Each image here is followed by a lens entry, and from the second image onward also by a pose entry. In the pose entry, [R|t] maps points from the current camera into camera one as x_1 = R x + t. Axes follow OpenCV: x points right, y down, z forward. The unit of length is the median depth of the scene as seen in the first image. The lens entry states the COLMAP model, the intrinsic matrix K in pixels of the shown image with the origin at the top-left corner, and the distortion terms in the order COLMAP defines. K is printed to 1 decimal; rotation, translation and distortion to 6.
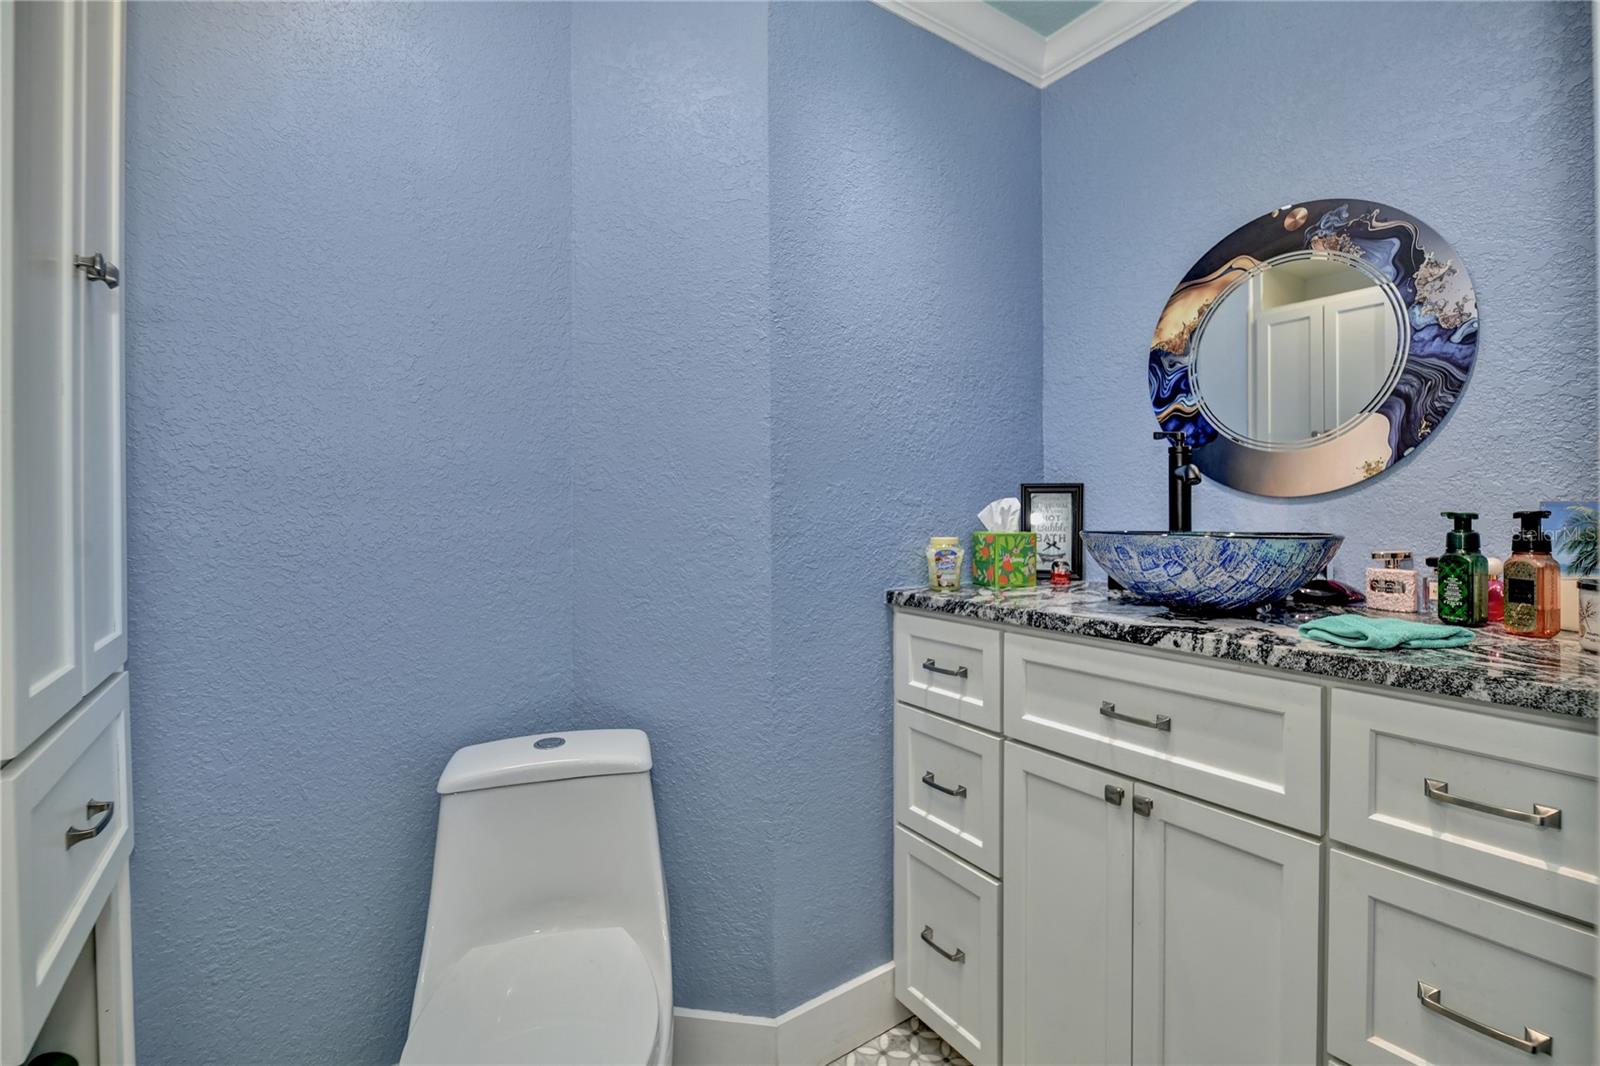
lens RADIAL K [[717.3, 0, 801.9], [0, 717.3, 494.5], [0, 0, 1]] dist [-0.001282, -0.004464]
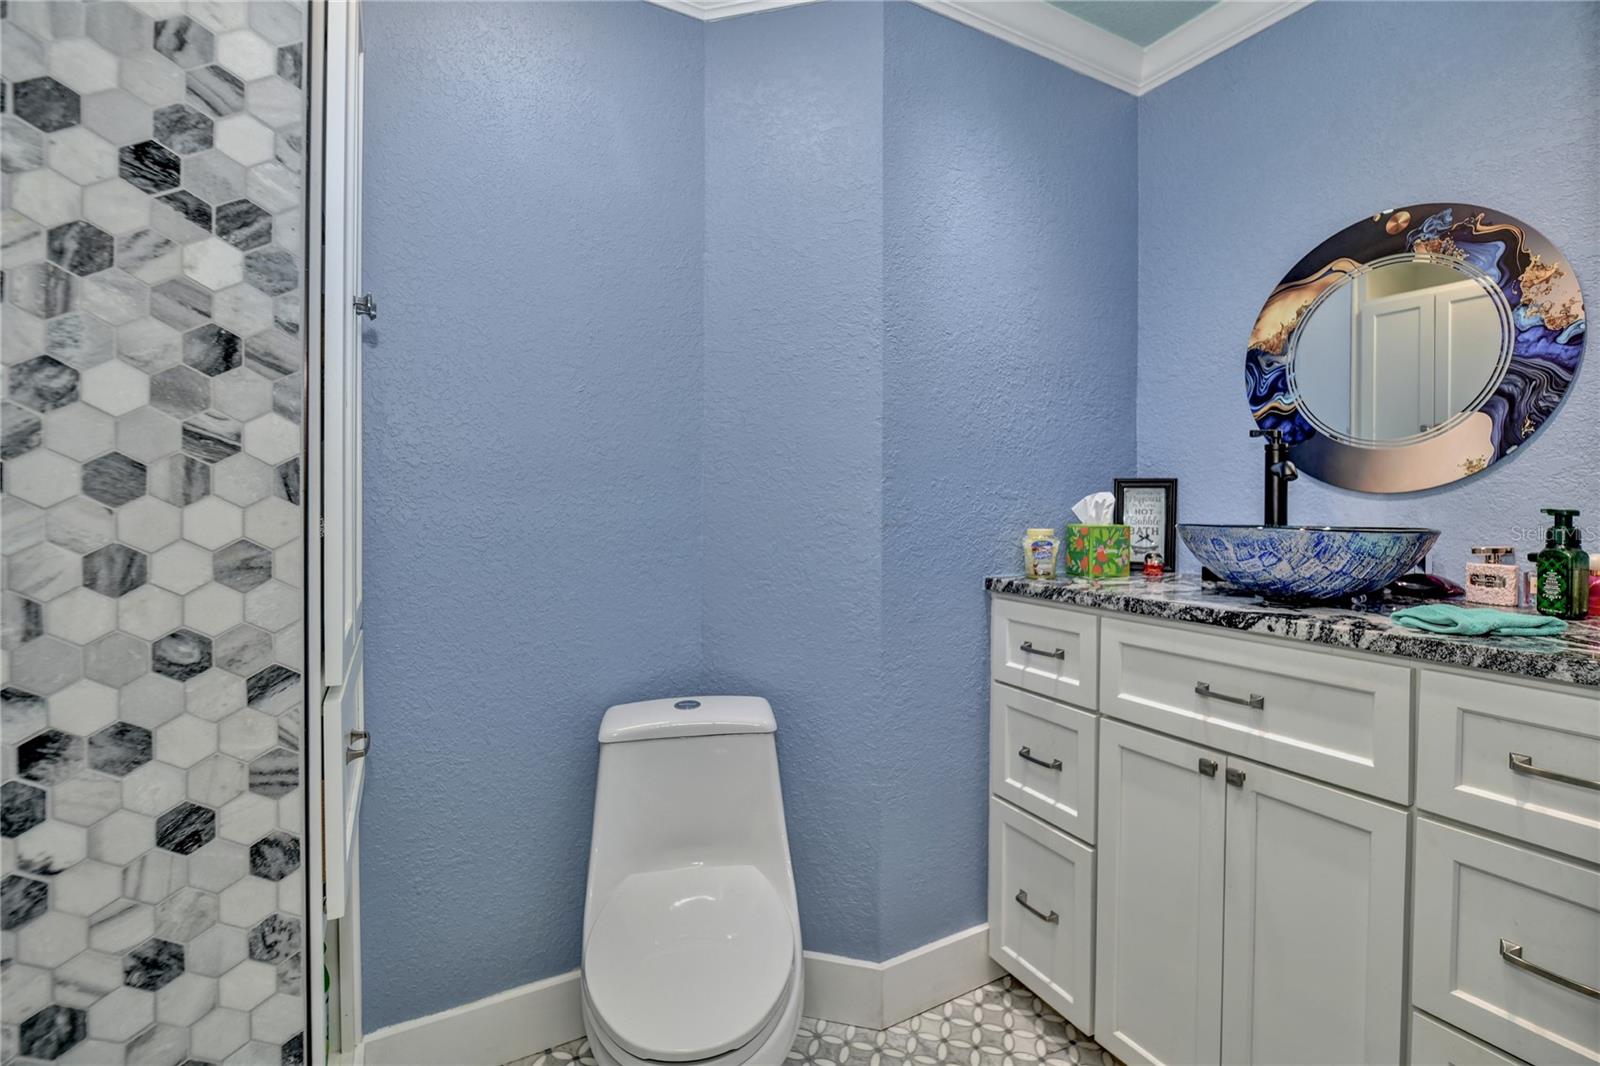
lens RADIAL K [[717.3, 0, 801.9], [0, 717.3, 494.5], [0, 0, 1]] dist [-0.001282, -0.004464]
pose [[0.995026, 0.006358, -0.099412, -0.060719], [-0.005271, 0.999924, 0.011189, -0.001704], [0.099476, -0.010609, 0.994983, -0.116544]]
